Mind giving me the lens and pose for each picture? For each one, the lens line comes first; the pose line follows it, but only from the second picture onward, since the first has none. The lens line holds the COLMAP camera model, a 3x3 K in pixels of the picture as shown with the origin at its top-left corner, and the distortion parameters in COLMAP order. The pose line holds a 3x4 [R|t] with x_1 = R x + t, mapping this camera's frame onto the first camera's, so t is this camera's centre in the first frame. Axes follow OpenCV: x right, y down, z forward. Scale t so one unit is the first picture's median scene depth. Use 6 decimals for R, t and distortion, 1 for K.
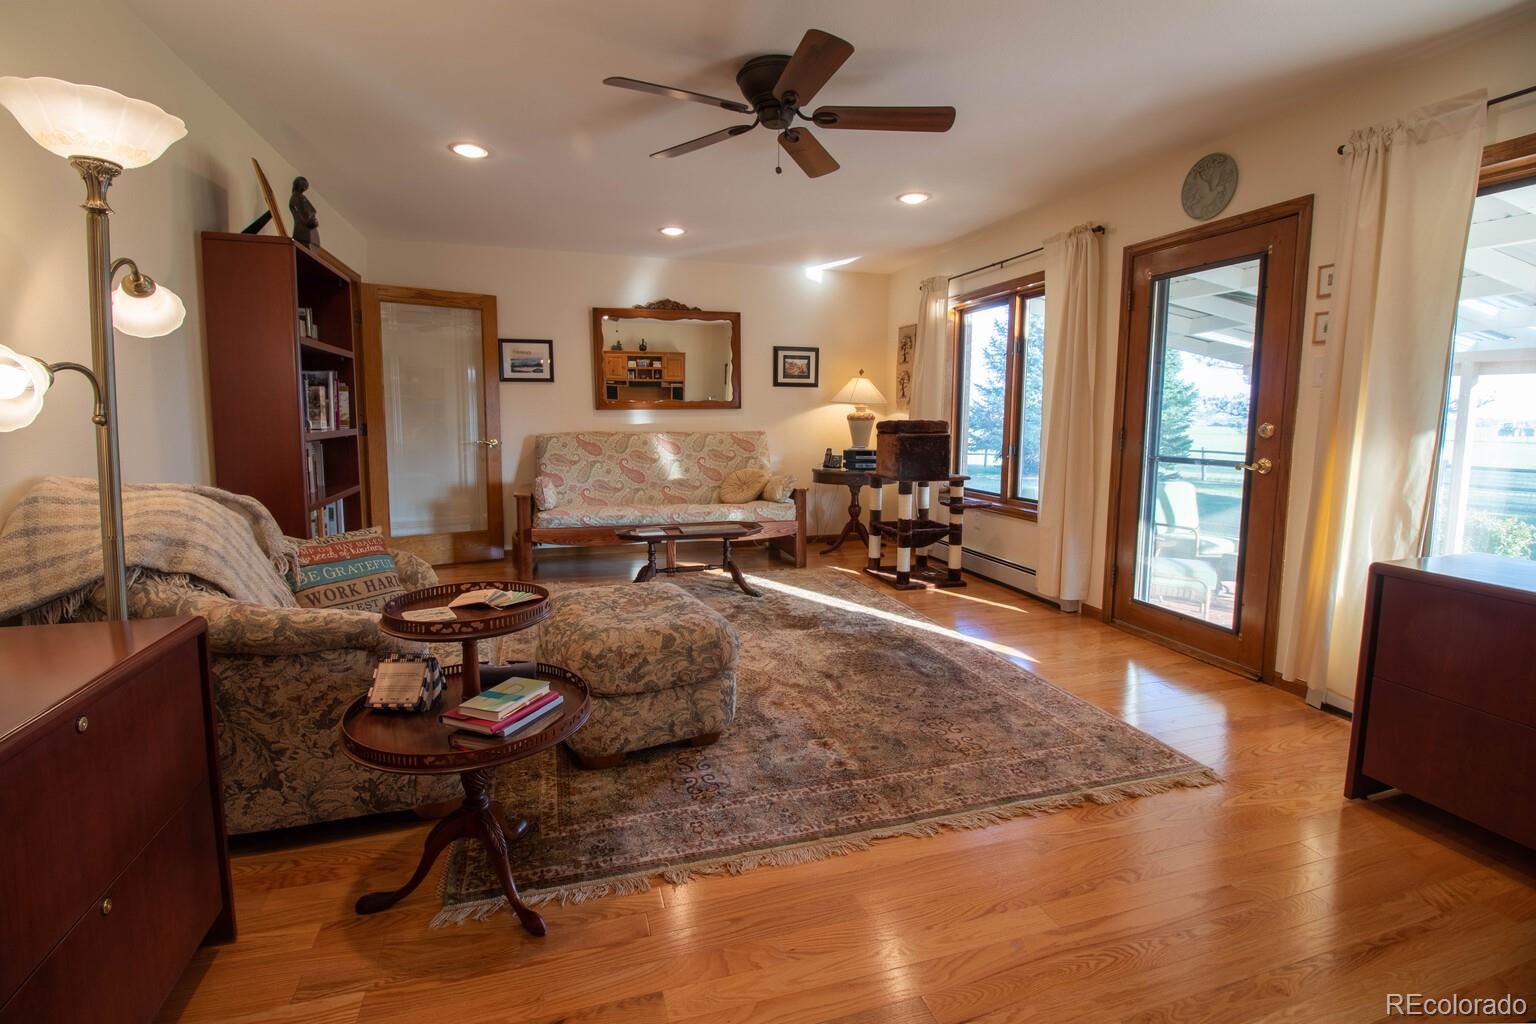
lens RADIAL K [[704.3, 0, 769.5], [0, 704.3, 493.1], [0, 0, 1]] dist [0.000595, -0.013482]
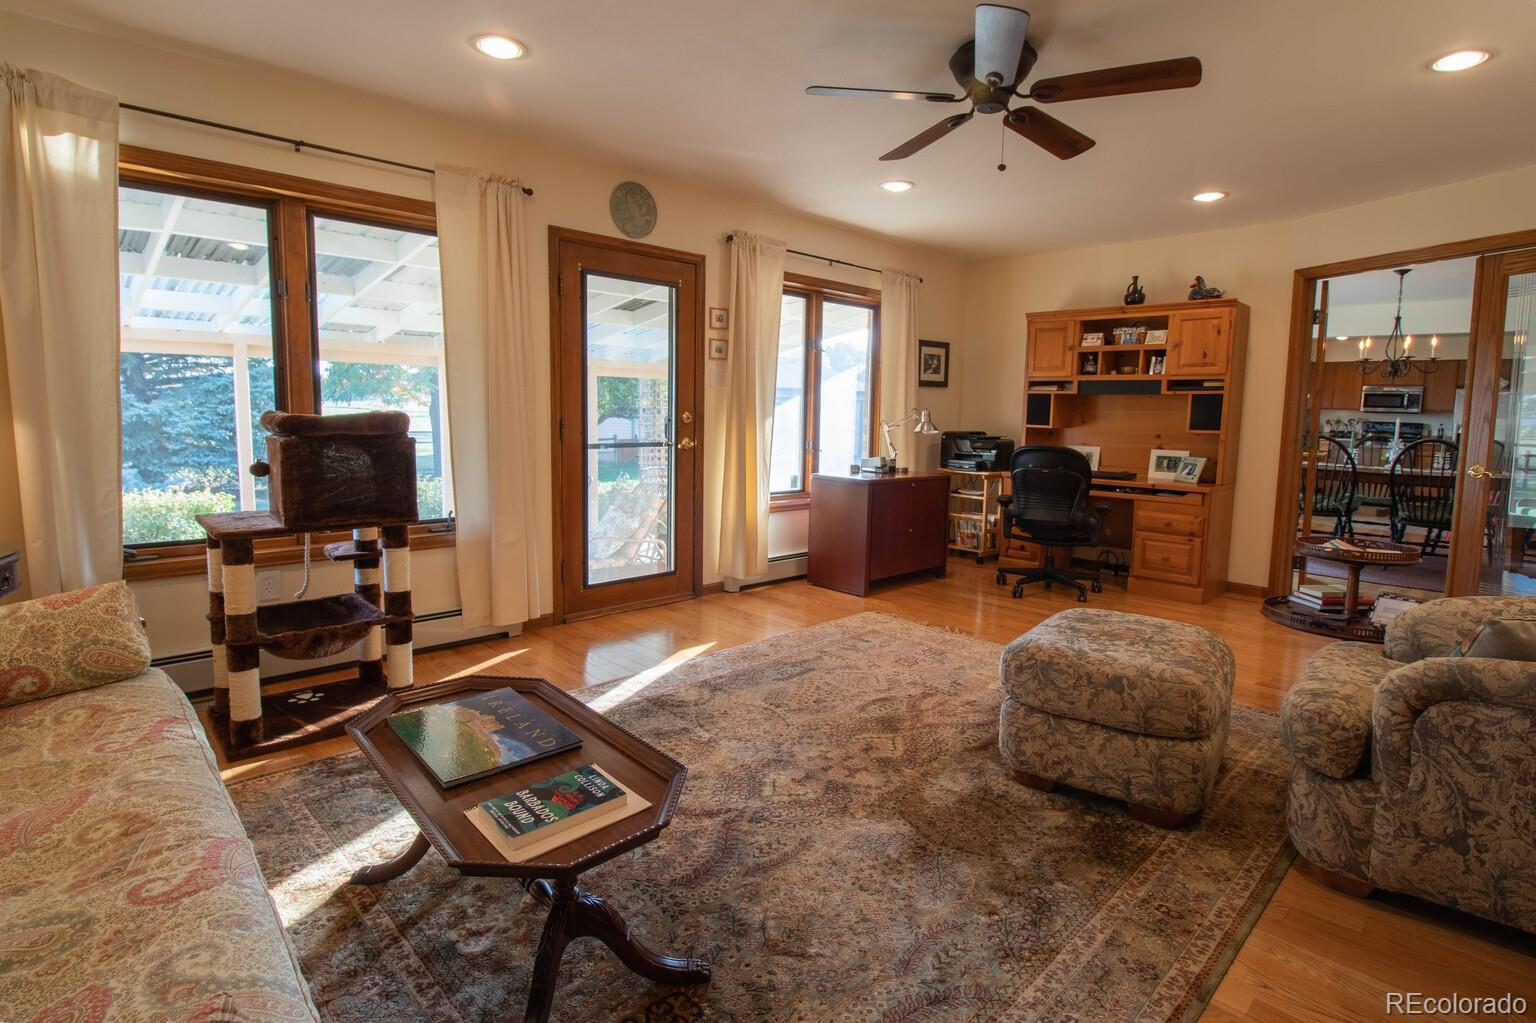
lens RADIAL K [[756.8, 0, 771.9], [0, 756.8, 486.9], [0, 0, 1]] dist [-0.000258, -0.000073]
pose [[-0.448632, -0.104293, 0.887611, -0.568660], [0.080517, 0.984412, 0.156364, -0.141147], [-0.890082, 0.141617, -0.433241, 1.234616]]
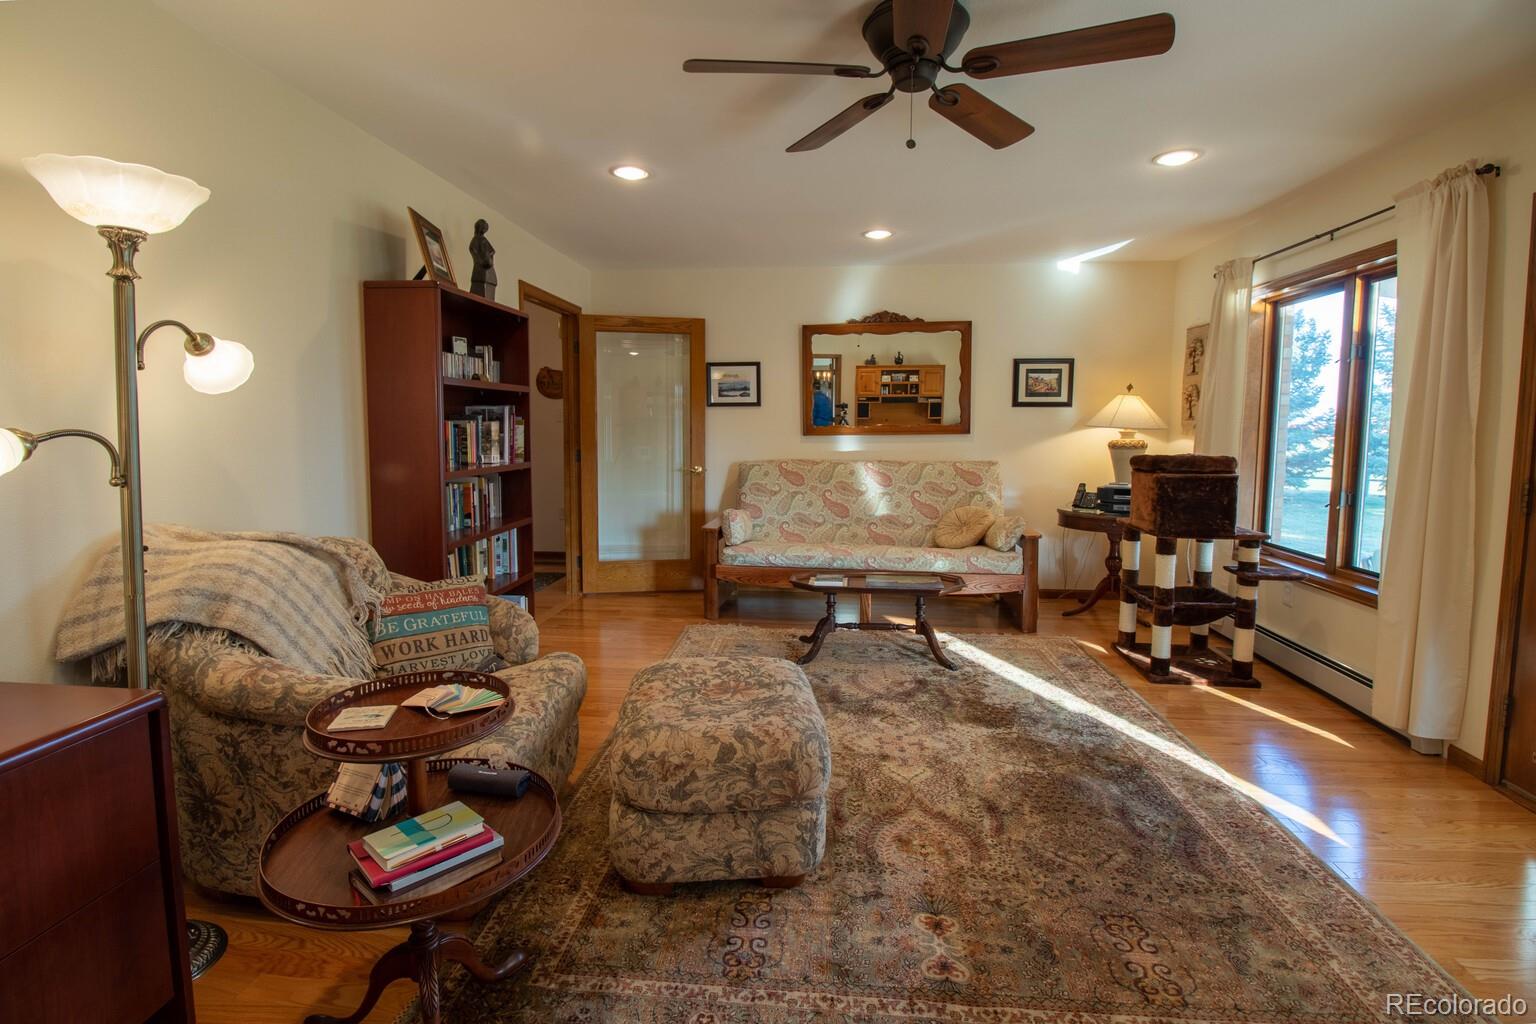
lens RADIAL K [[738.7, 0, 765.6], [0, 738.7, 490.9], [0, 0, 1]] dist [0.000930, -0.014583]
pose [[0.922580, 0.031802, -0.384494, 0.126974], [-0.041127, 0.999025, -0.016052, -0.044750], [0.383609, 0.030623, 0.922988, 0.147451]]
